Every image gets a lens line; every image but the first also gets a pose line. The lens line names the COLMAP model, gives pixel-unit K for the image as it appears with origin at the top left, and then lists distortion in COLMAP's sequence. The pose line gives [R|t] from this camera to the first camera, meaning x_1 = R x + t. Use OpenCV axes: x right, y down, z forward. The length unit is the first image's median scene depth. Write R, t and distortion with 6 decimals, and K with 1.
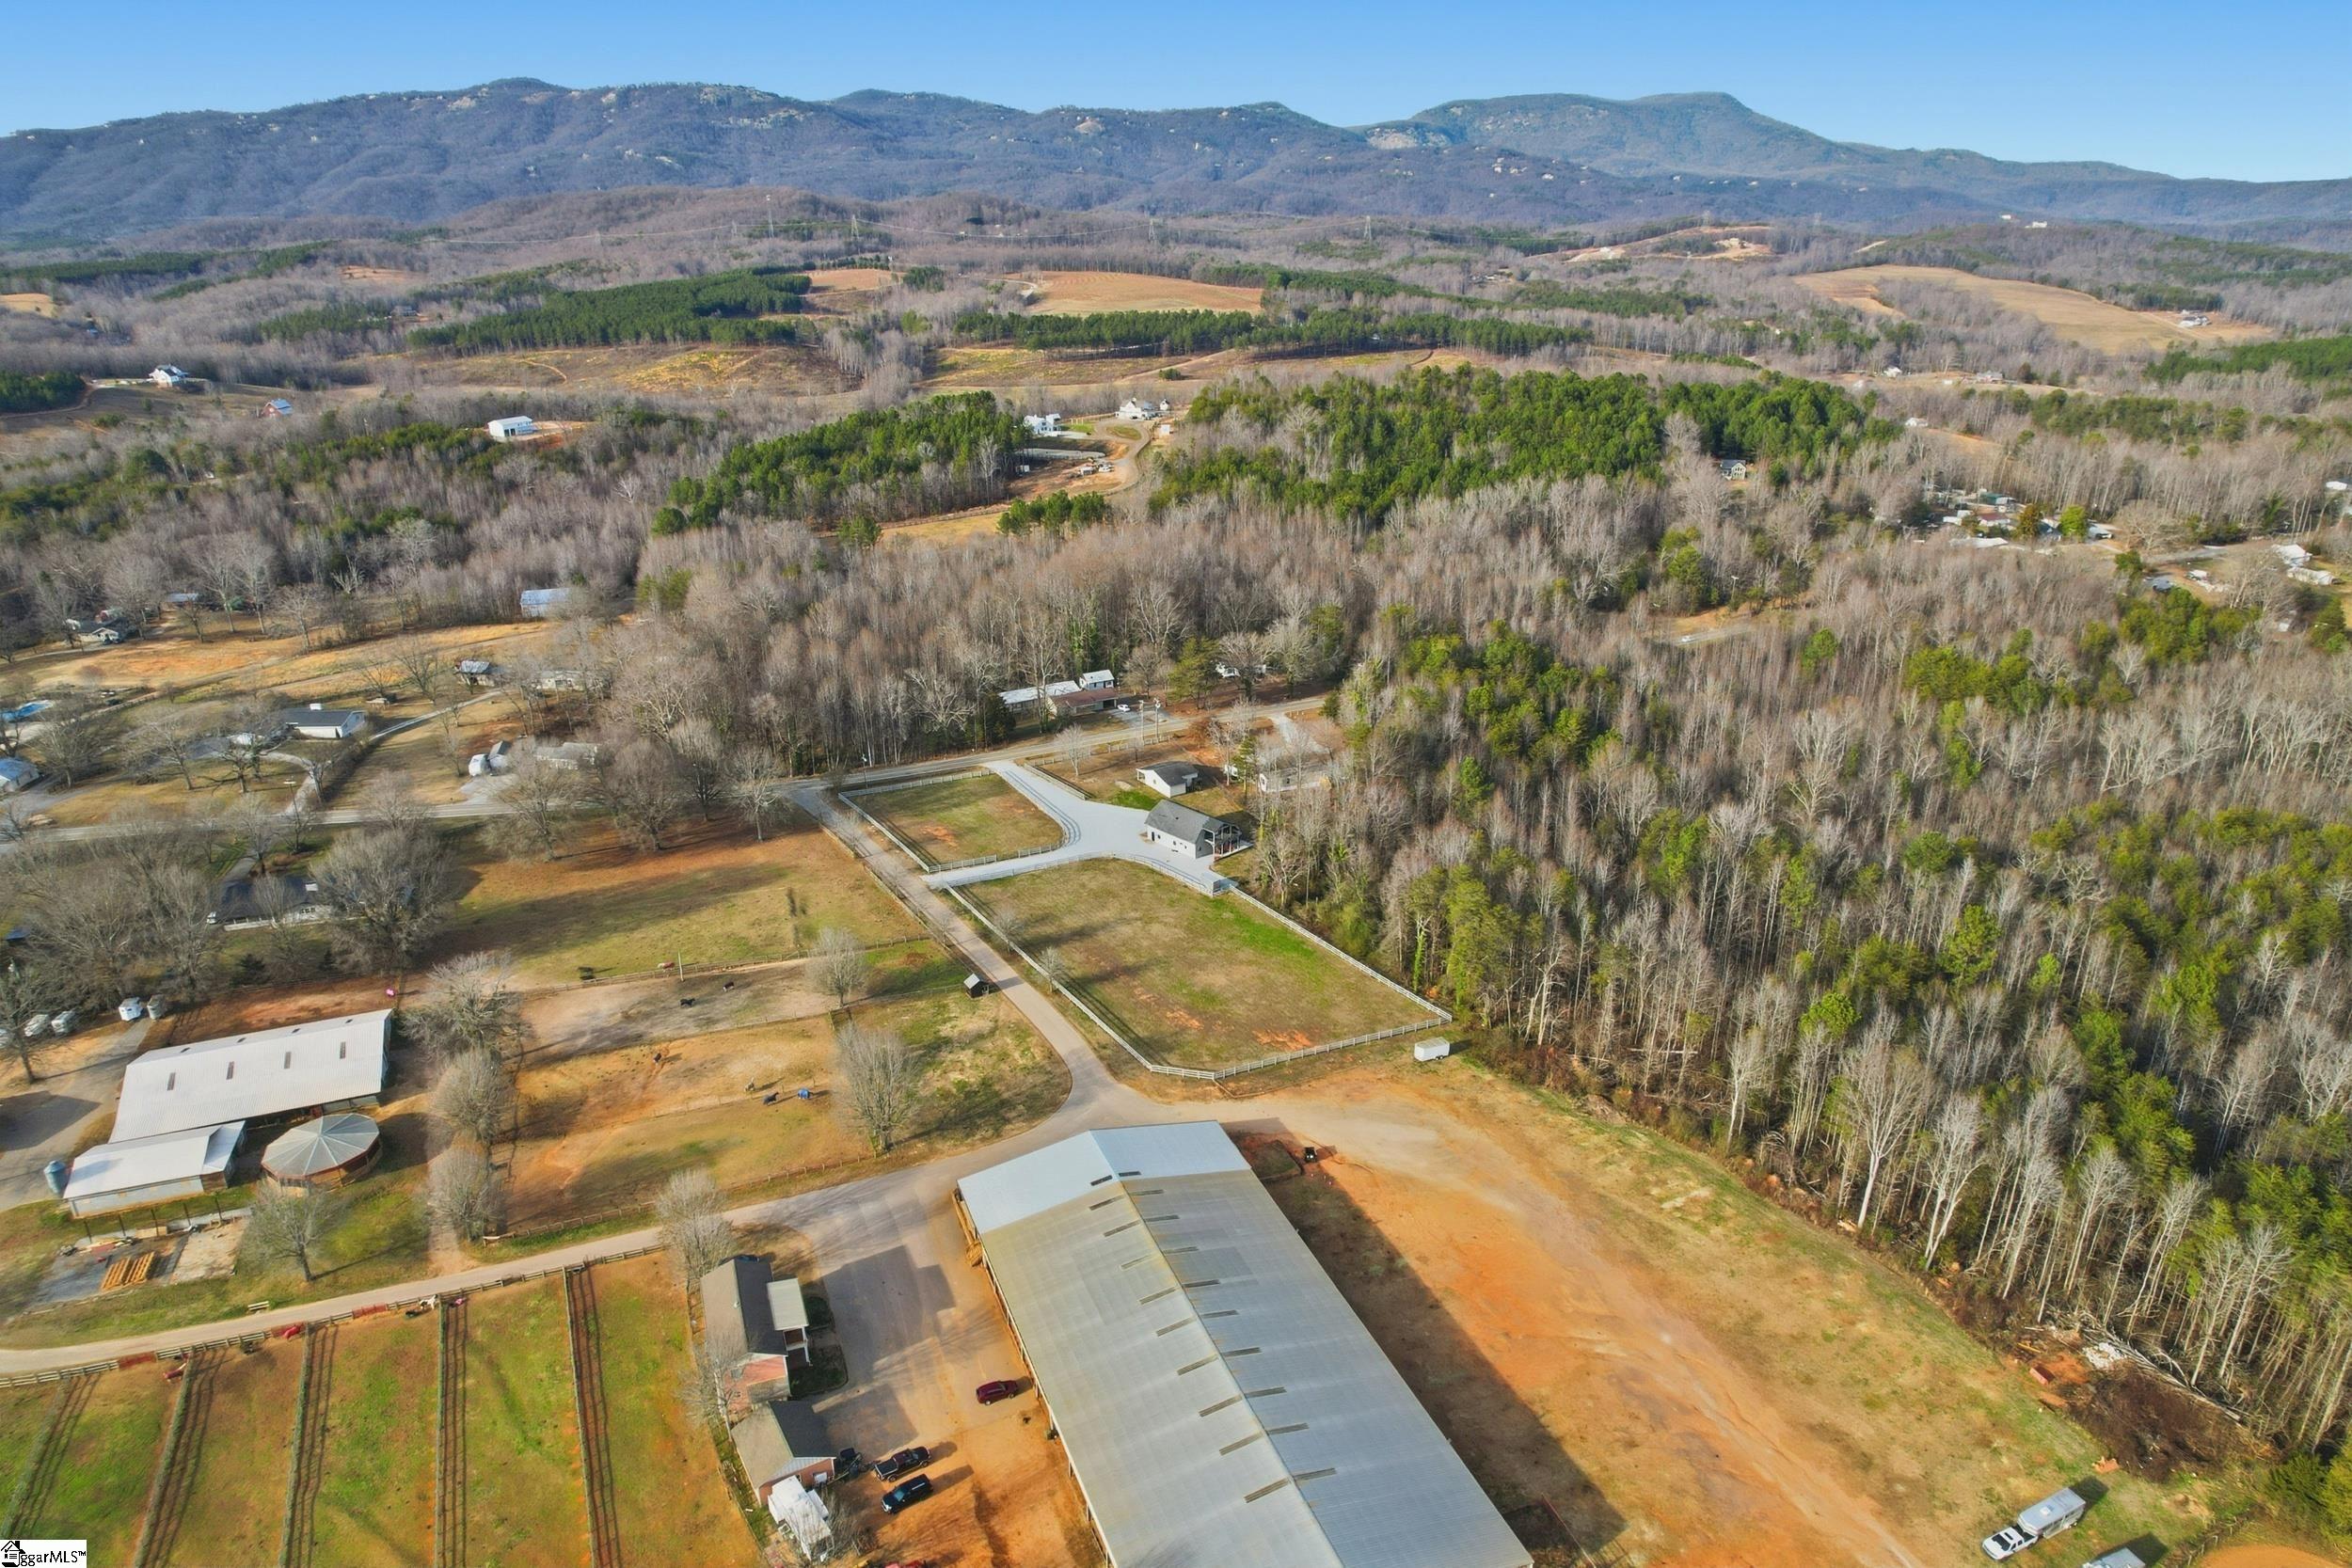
lens RADIAL K [[1523.6, 0, 1169.0], [0, 1523.6, 790.7], [0, 0, 1]] dist [-0.074157, 0.066459]
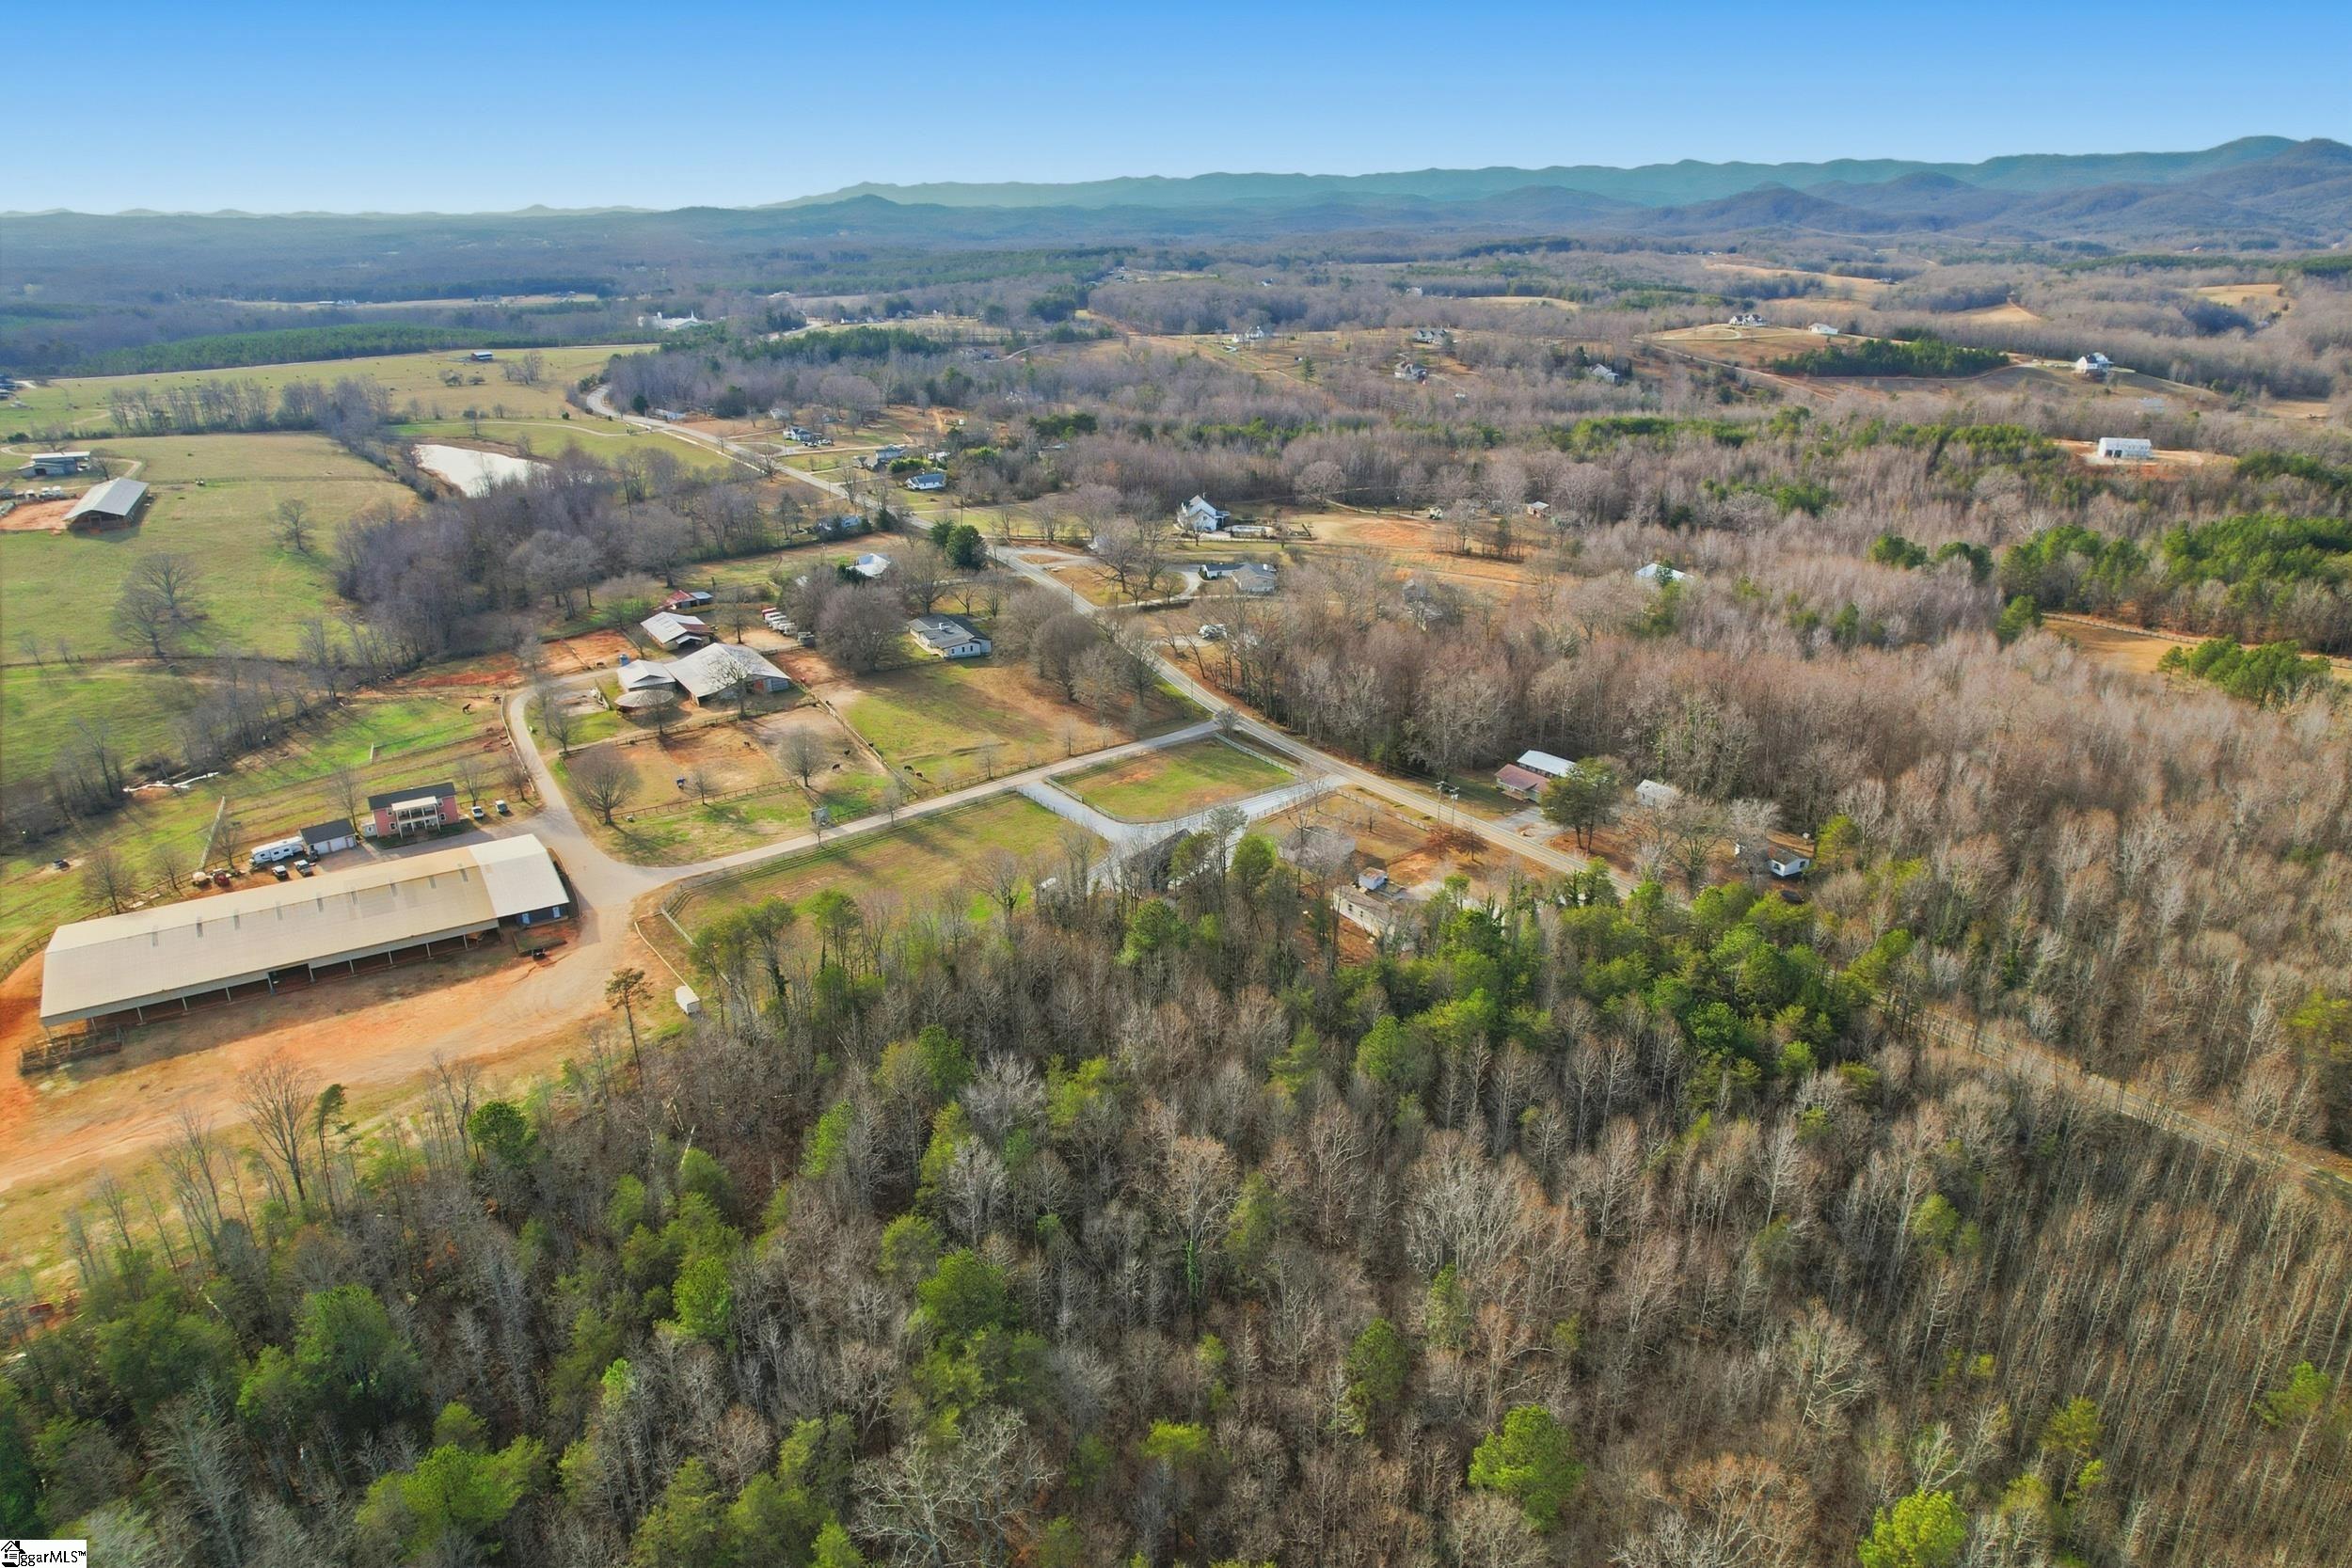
lens RADIAL K [[1523.6, 0, 1169.0], [0, 1523.6, 790.7], [0, 0, 1]] dist [-0.074157, 0.066459]
pose [[0.193420, 0.371001, -0.908266, 0.392136], [-0.365988, 0.886210, 0.284052, -0.130061], [0.910298, 0.277473, 0.307192, 0.324159]]
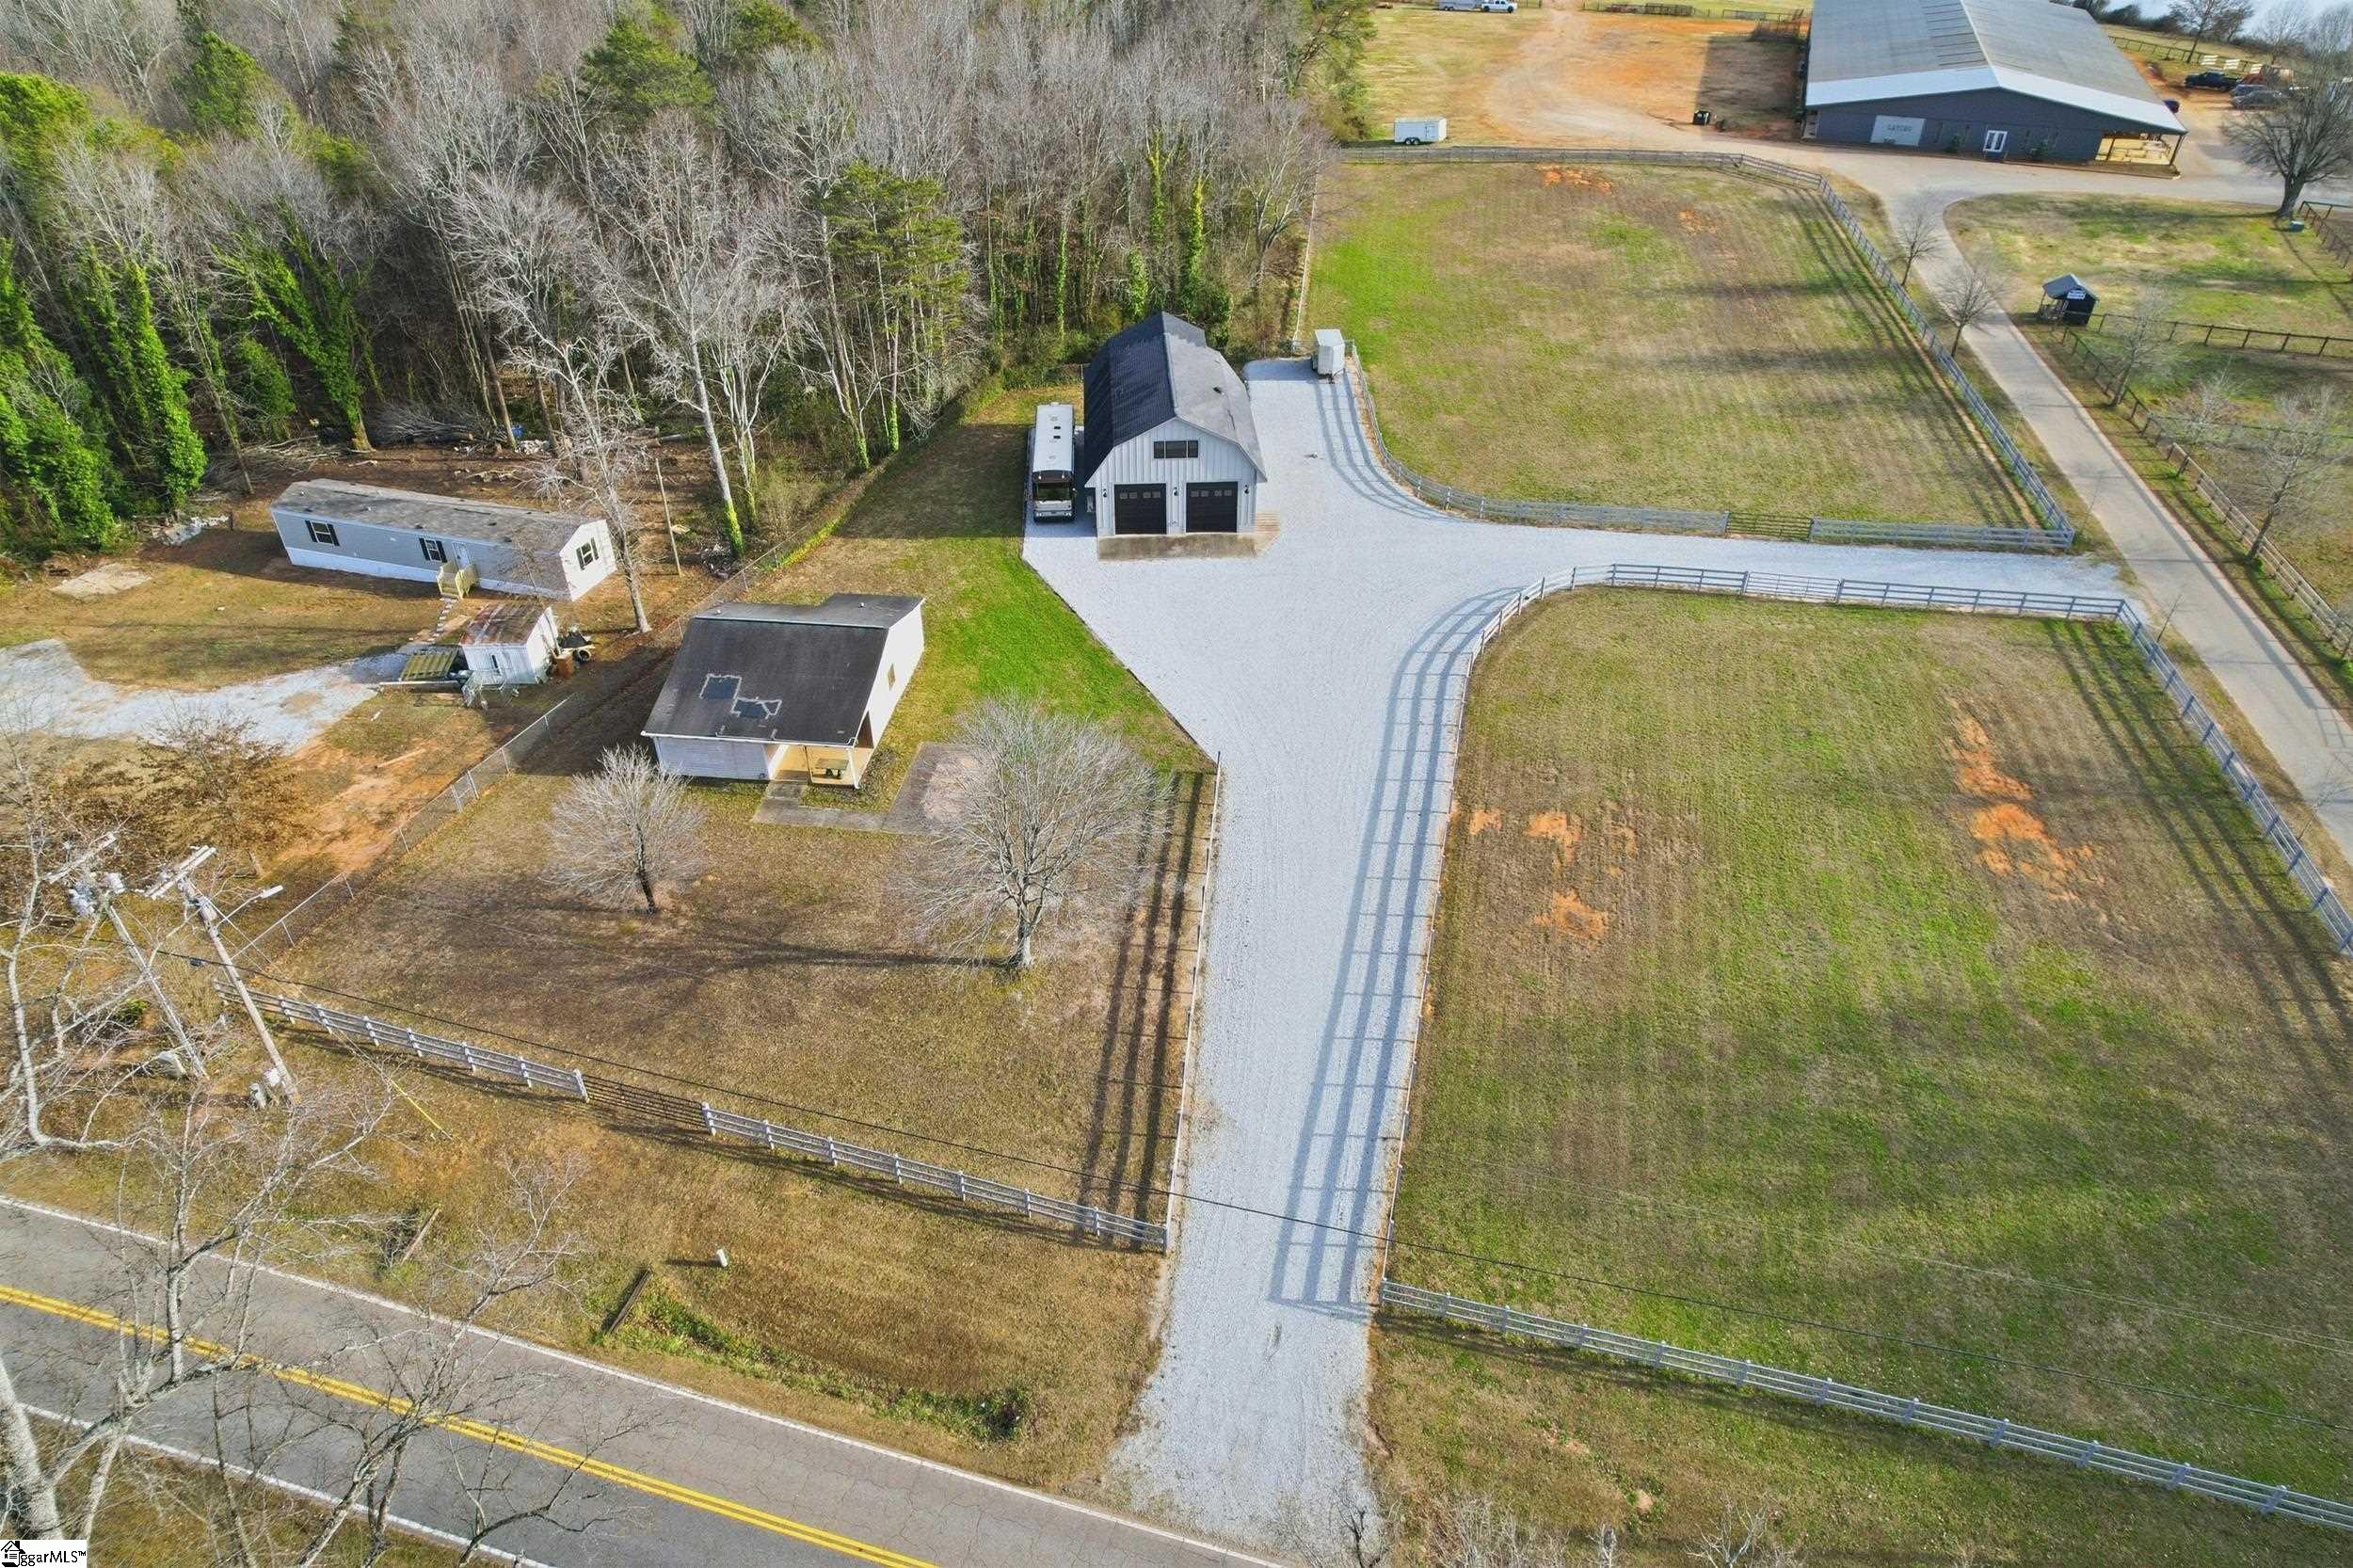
lens RADIAL K [[1524.4, 0, 1169.5], [0, 1524.4, 790.7], [0, 0, 1]] dist [-0.074157, 0.066459]
pose [[-0.763182, -0.368642, 0.530713, -0.079814], [0.244203, 0.595855, 0.765063, -0.075734], [-0.598262, 0.713484, -0.364722, 0.536243]]
